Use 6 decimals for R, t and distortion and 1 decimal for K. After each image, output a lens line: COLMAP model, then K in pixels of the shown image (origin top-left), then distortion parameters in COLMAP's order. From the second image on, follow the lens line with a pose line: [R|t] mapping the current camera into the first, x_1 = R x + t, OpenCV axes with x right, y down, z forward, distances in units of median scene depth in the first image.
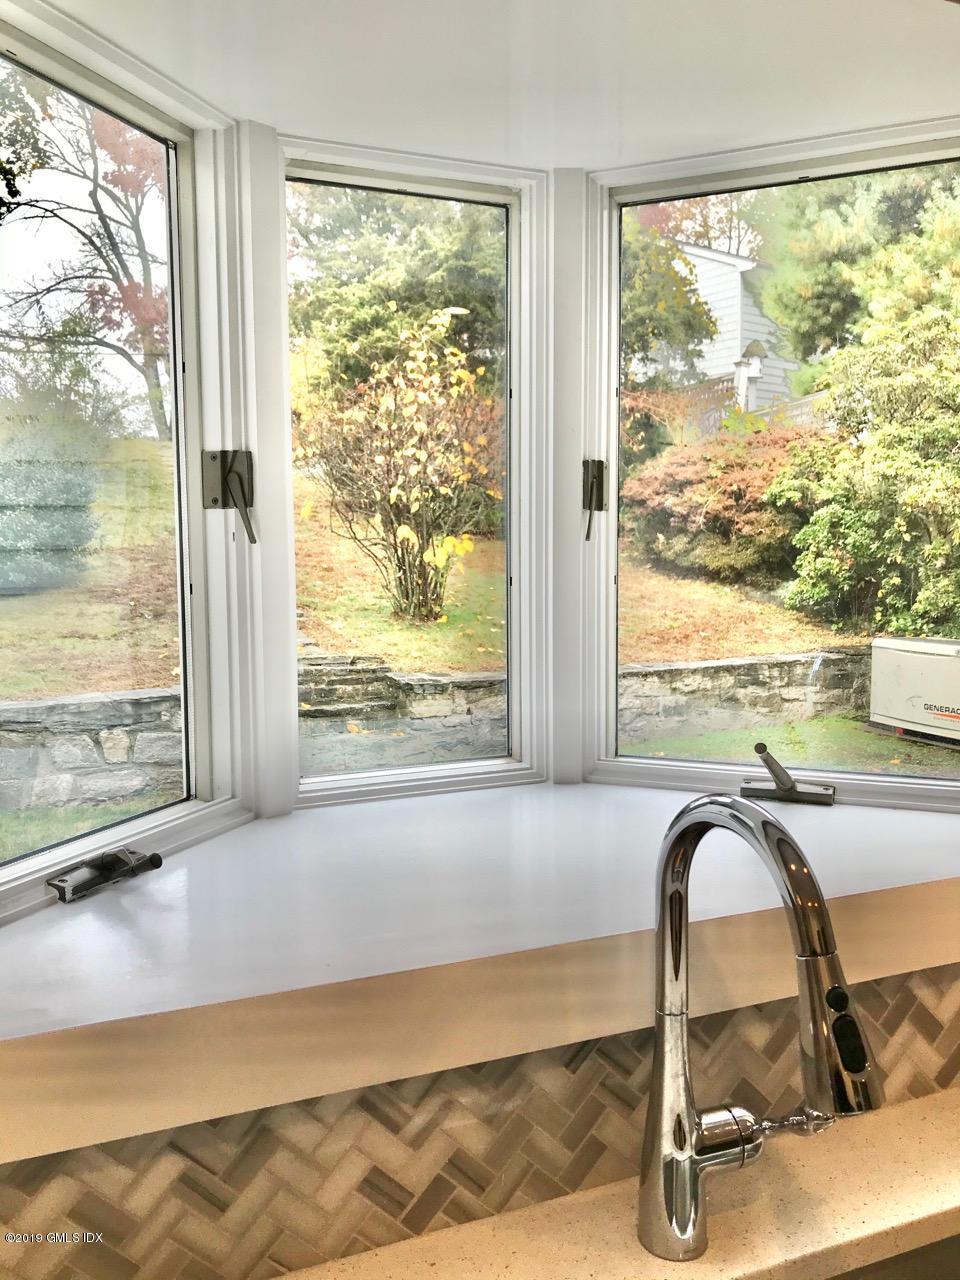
lens RADIAL K [[1065.0, 0, 479.1], [0, 1065.0, 635.4], [0, 0, 1]] dist [0.035572, -0.034897]
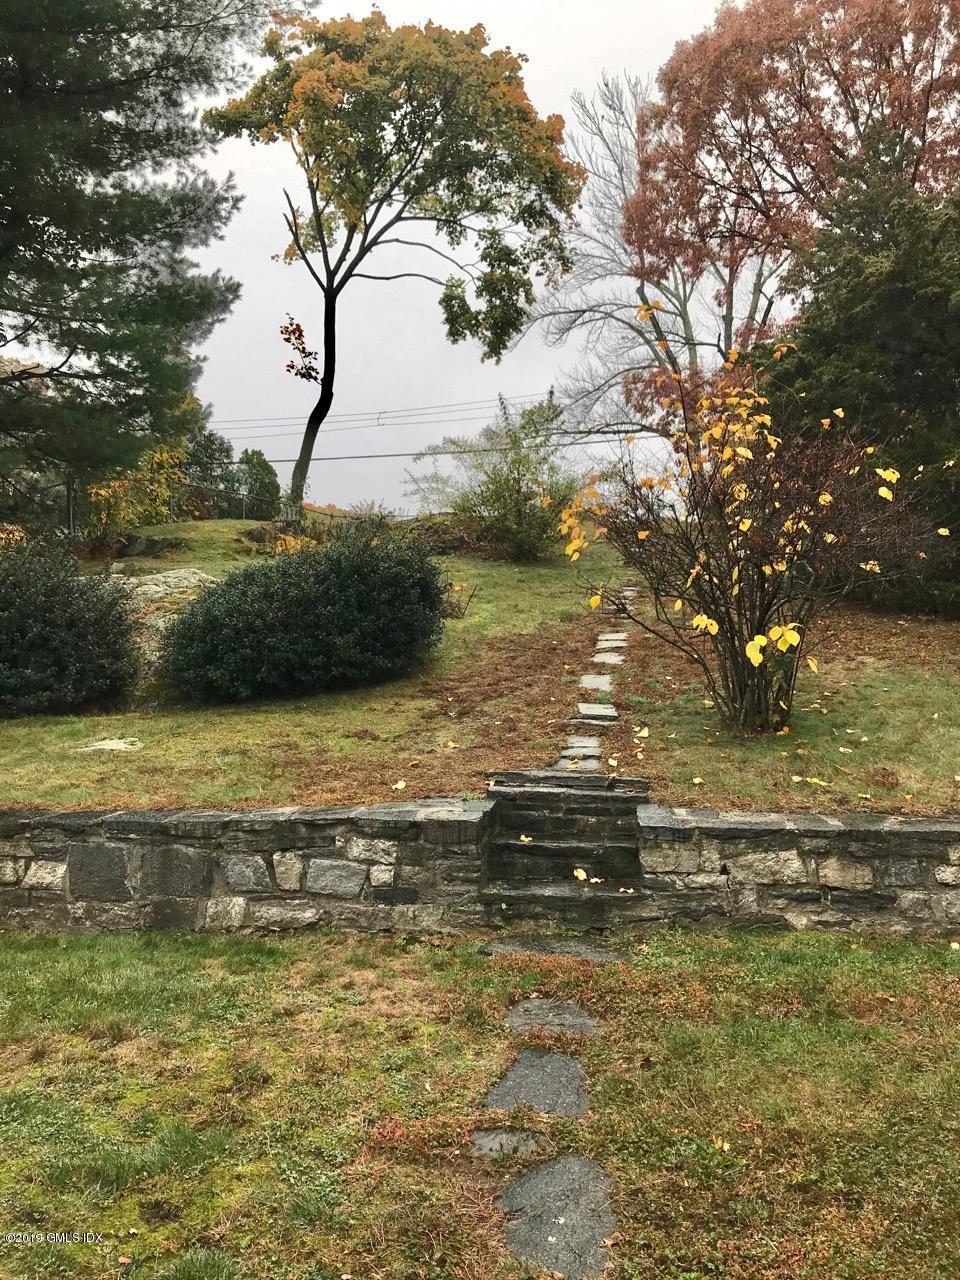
lens RADIAL K [[1065.0, 0, 428.8], [0, 1065.0, 636.7], [0, 0, 1]] dist [0.035572, -0.034897]
pose [[0.832716, -0.011072, -0.553589, 0.261371], [-0.027519, 0.997737, -0.061349, -0.041964], [0.553016, 0.066321, 0.830527, 0.314829]]
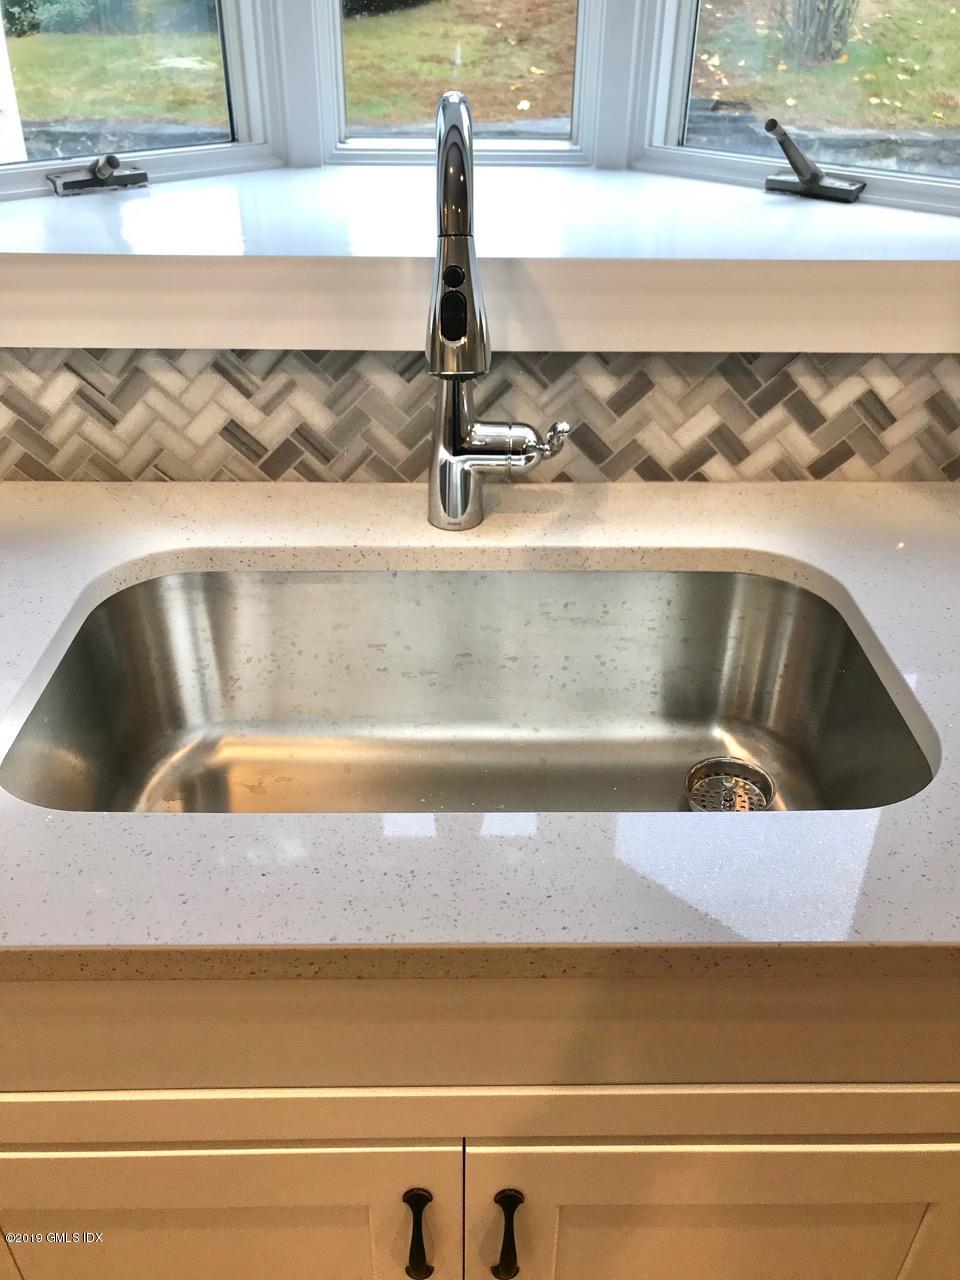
lens RADIAL K [[1065.0, 0, 473.6], [0, 1065.0, 640.6], [0, 0, 1]] dist [0.035572, -0.034897]
pose [[0.928541, 0.211586, -0.305031, 0.074557], [-0.048792, 0.884104, 0.464736, 0.015171], [0.368010, -0.416643, 0.831250, -0.006973]]
